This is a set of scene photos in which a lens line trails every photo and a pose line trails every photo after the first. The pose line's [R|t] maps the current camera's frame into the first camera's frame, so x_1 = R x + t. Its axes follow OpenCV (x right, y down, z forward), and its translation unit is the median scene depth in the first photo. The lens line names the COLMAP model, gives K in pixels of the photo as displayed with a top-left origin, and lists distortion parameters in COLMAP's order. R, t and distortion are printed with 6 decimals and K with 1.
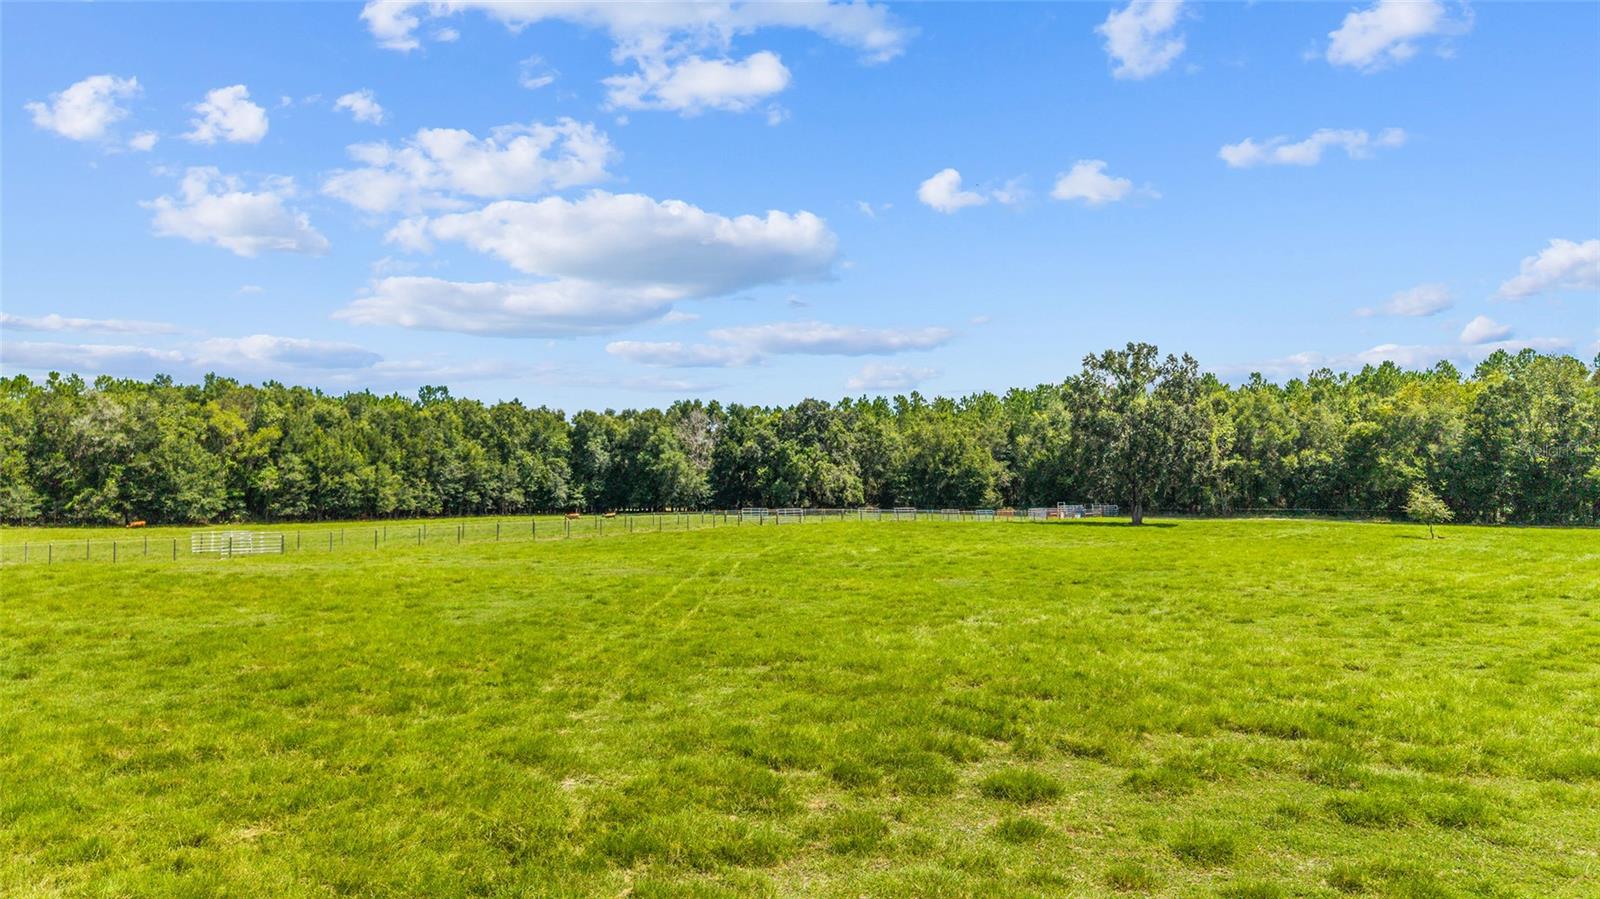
lens RADIAL K [[1119.0, 0, 800.0], [0, 1119.0, 449.5], [0, 0, 1]] dist [0.011392, 0.001876]
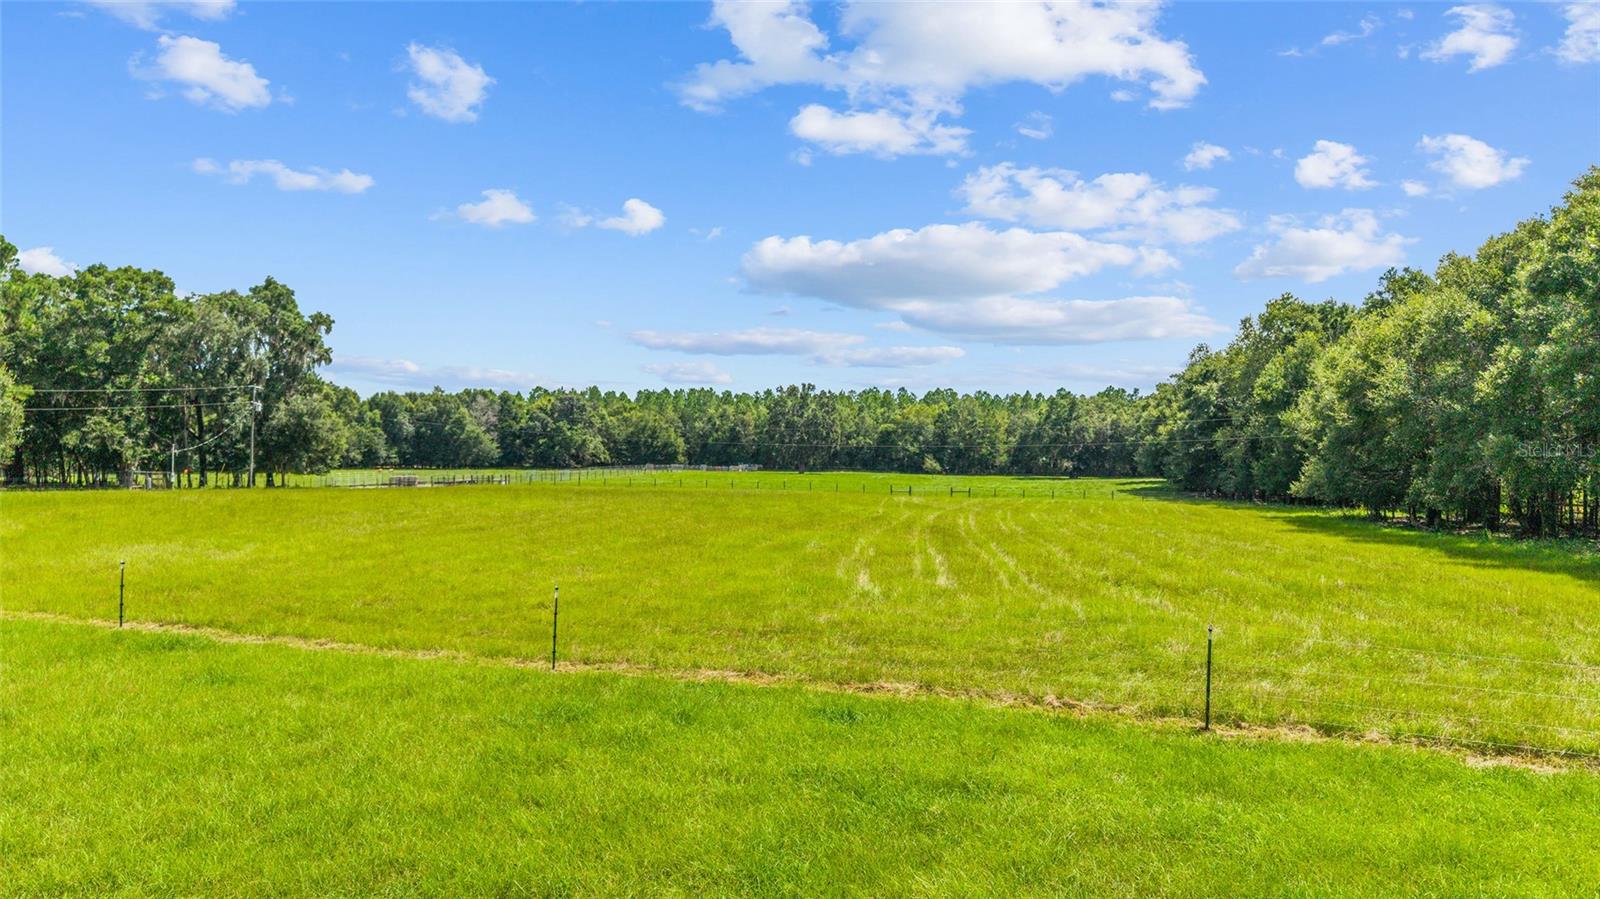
lens RADIAL K [[1119.0, 0, 800.0], [0, 1119.0, 449.5], [0, 0, 1]] dist [0.011392, 0.001876]
pose [[0.823744, 0.014025, 0.566788, -0.611003], [-0.033958, 0.999120, 0.024629, -0.018231], [-0.565944, -0.039535, 0.823495, -0.447554]]
